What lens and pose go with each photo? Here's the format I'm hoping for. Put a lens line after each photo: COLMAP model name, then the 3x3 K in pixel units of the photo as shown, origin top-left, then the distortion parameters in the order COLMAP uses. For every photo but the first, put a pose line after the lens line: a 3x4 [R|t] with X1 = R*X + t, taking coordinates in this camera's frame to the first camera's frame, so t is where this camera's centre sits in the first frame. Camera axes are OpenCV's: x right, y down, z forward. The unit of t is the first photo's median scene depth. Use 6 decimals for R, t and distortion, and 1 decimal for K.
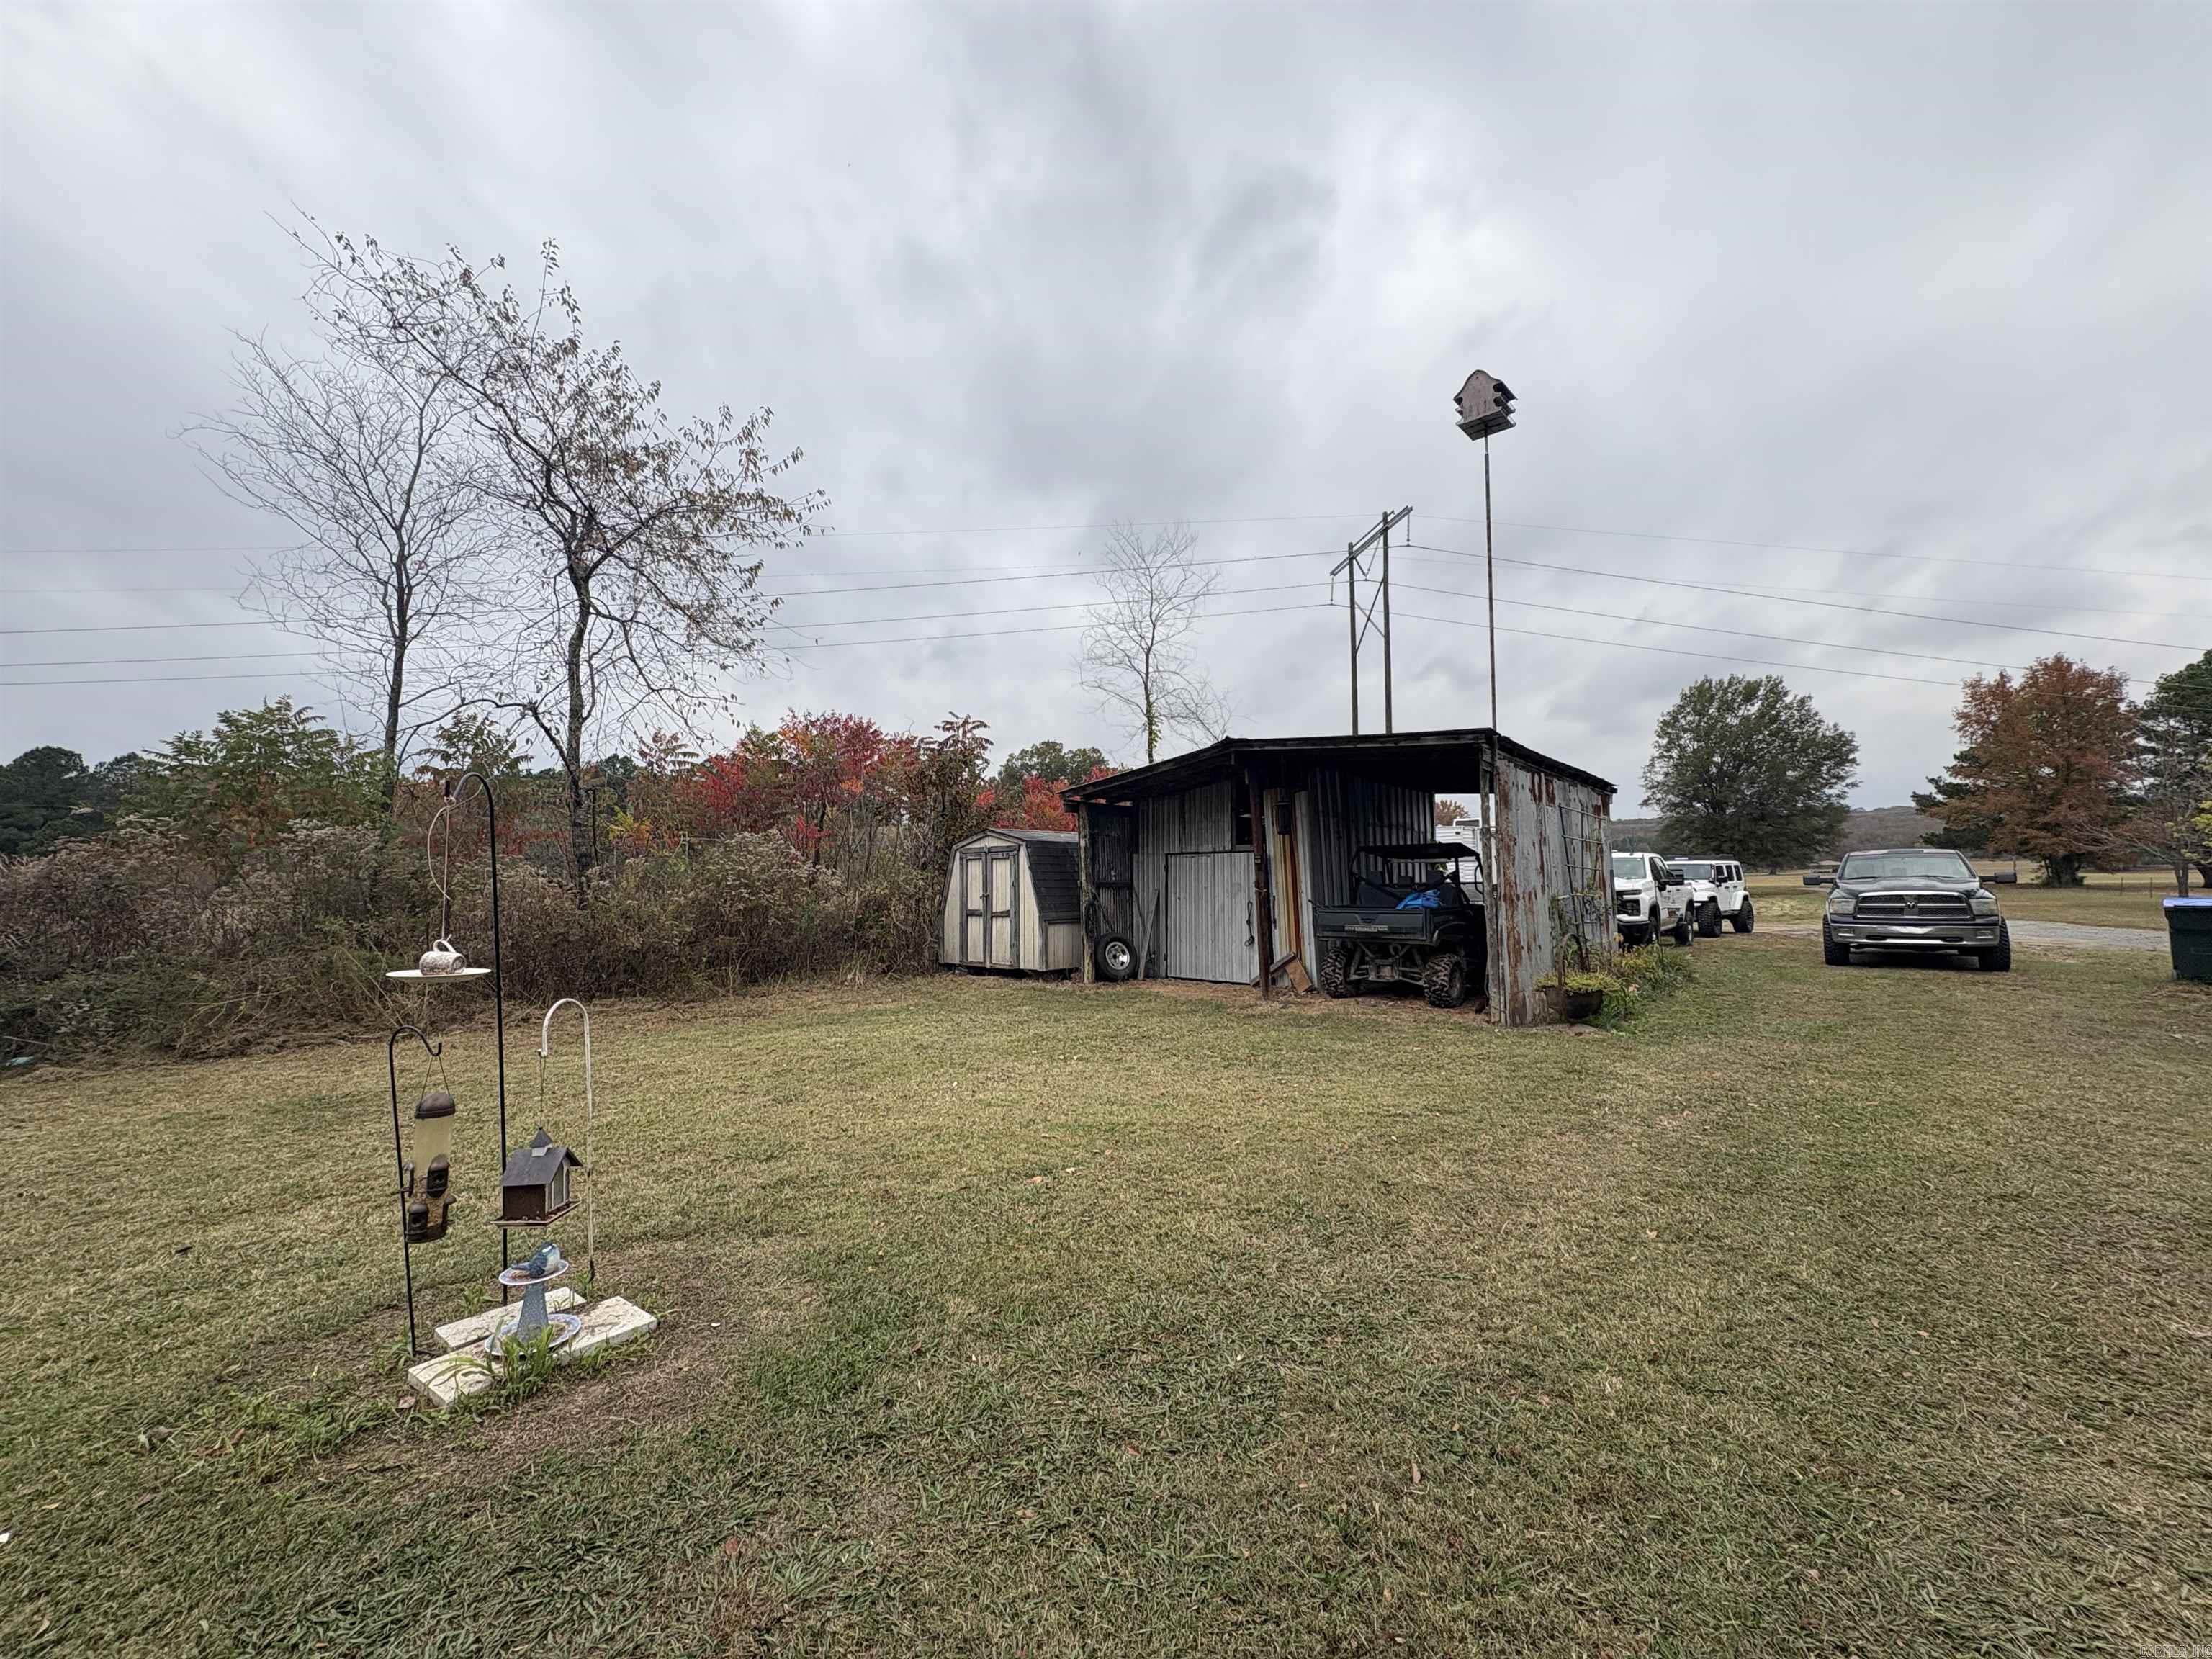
lens RADIAL K [[880.4, 0, 1114.8], [0, 880.4, 829.4], [0, 0, 1]] dist [-0.000463, 0.000518]
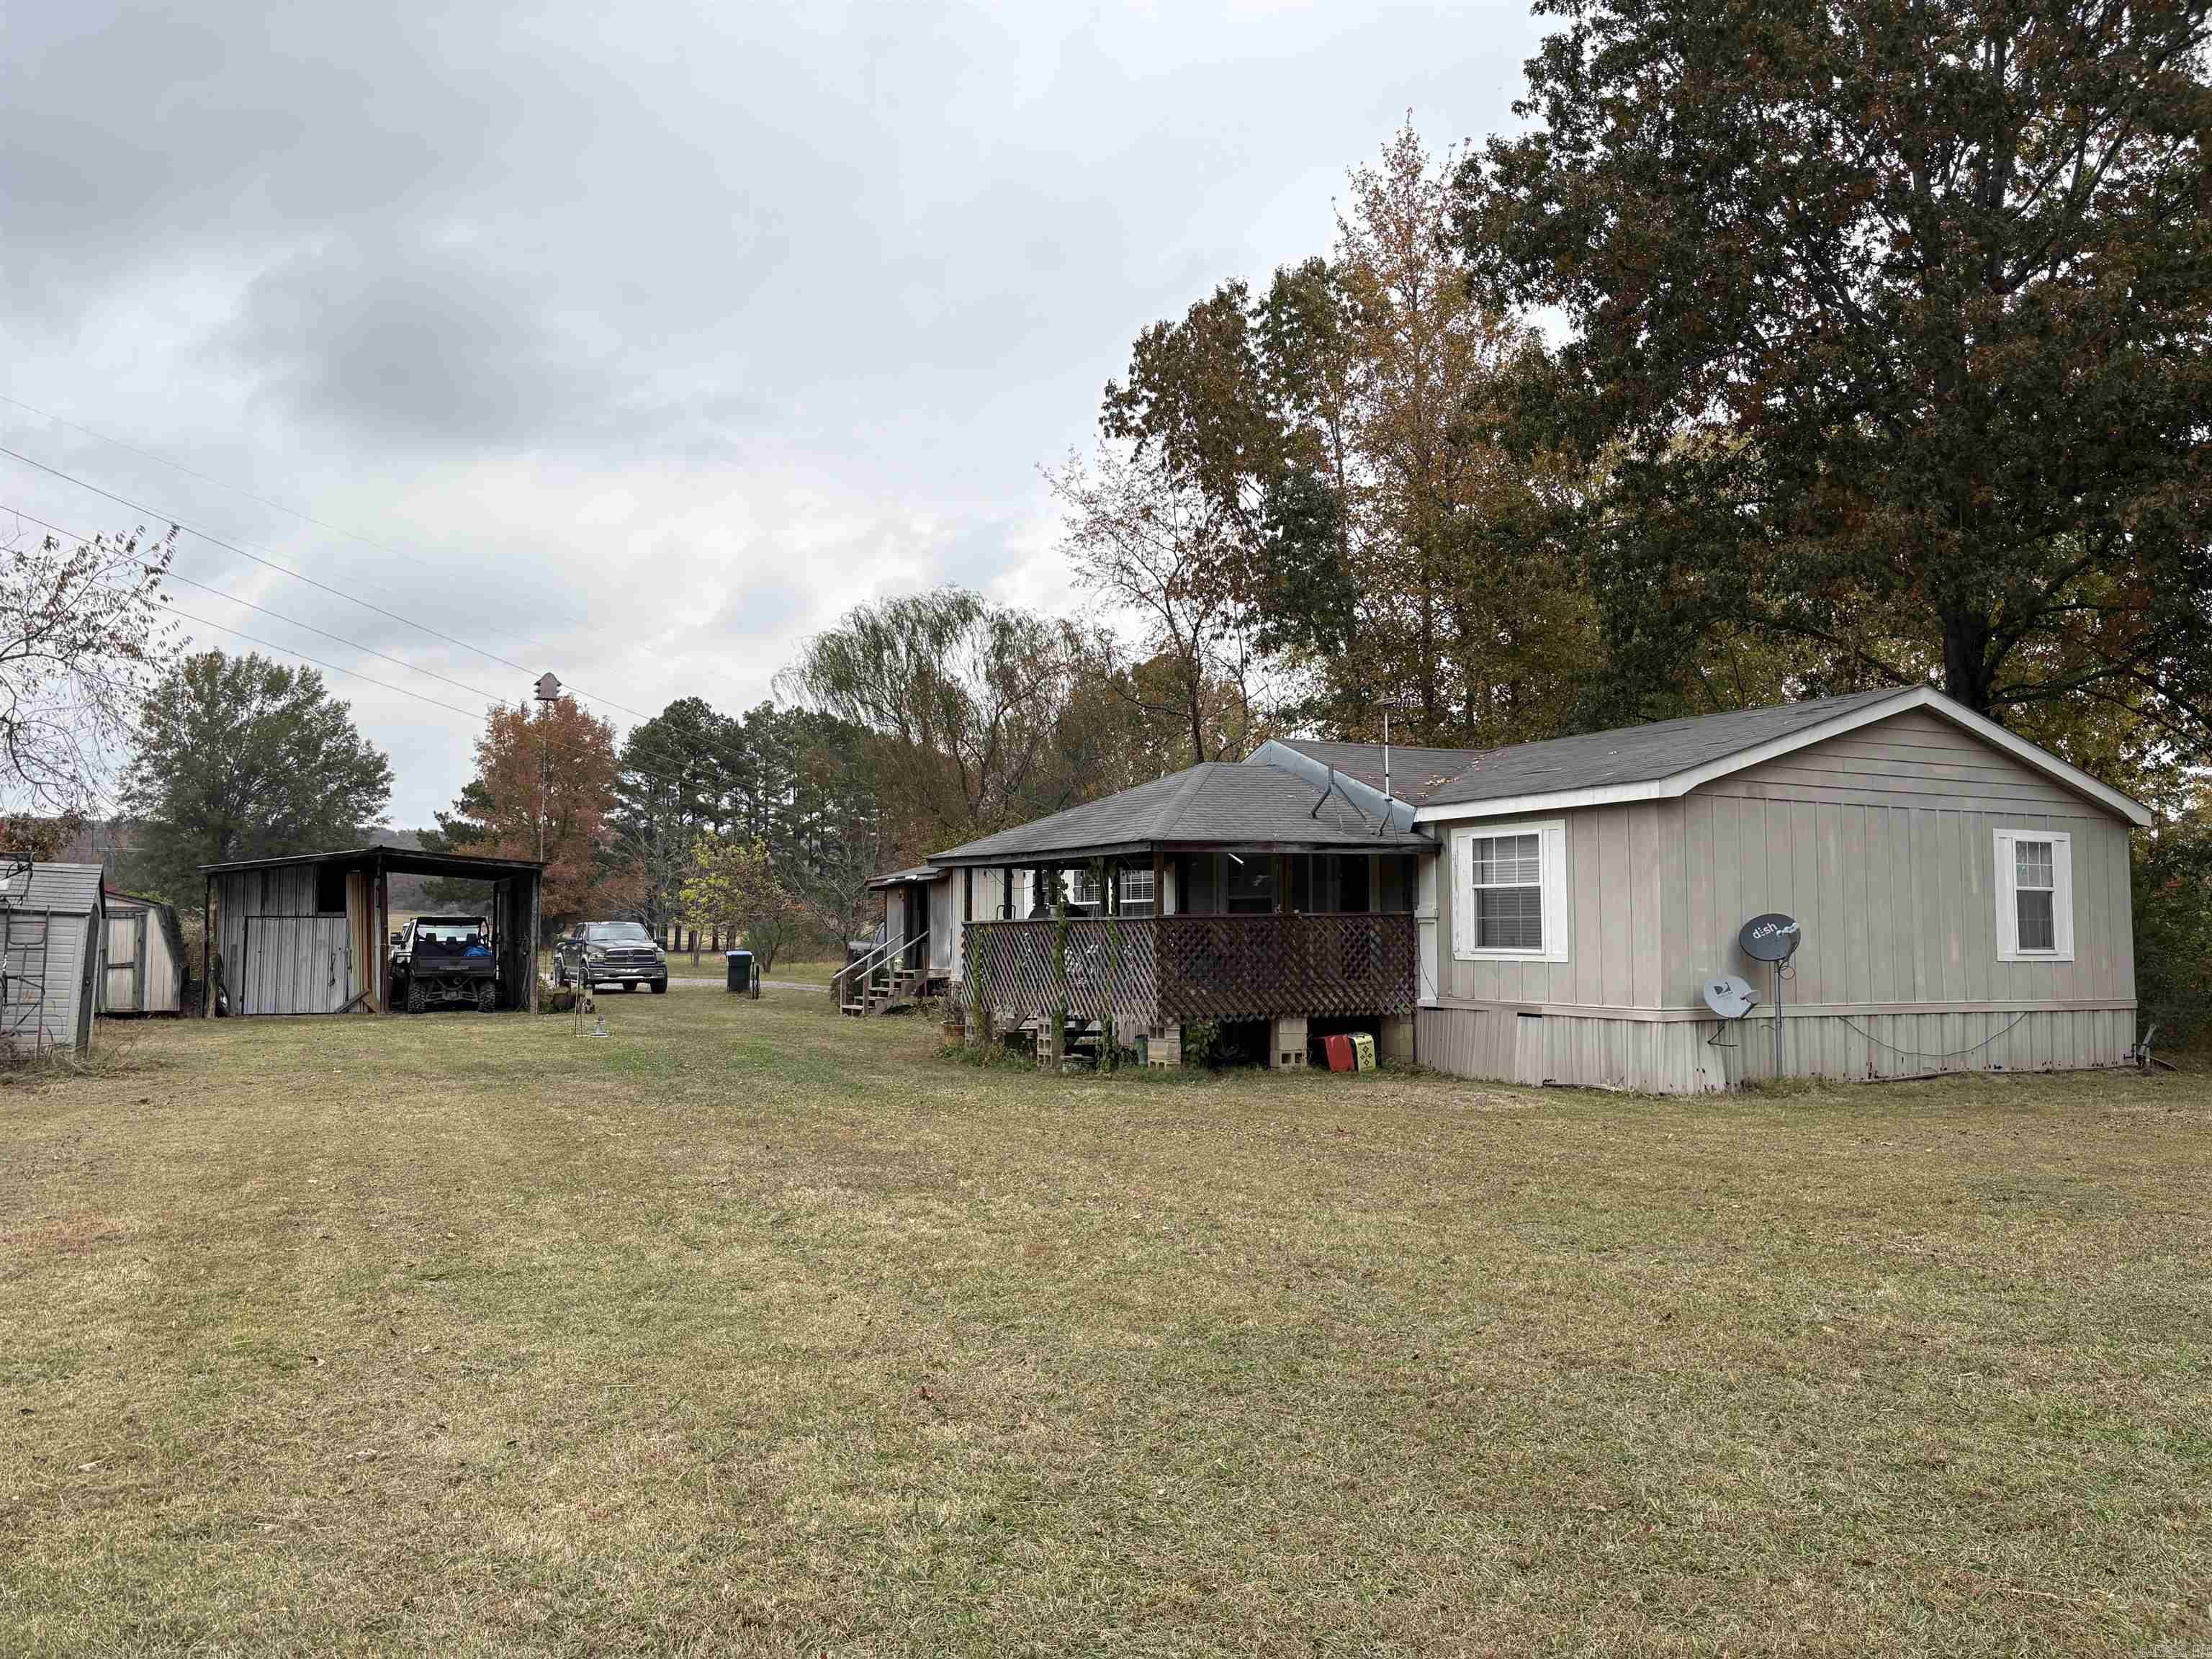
lens RADIAL K [[1677.6, 0, 1116.8], [0, 1677.6, 813.2], [0, 0, 1]] dist [0.044891, -0.053267]
pose [[0.376216, 0.075696, 0.923435, -0.330272], [-0.062831, 0.996447, -0.056083, -0.011995], [-0.924399, -0.036921, 0.379636, -0.204487]]
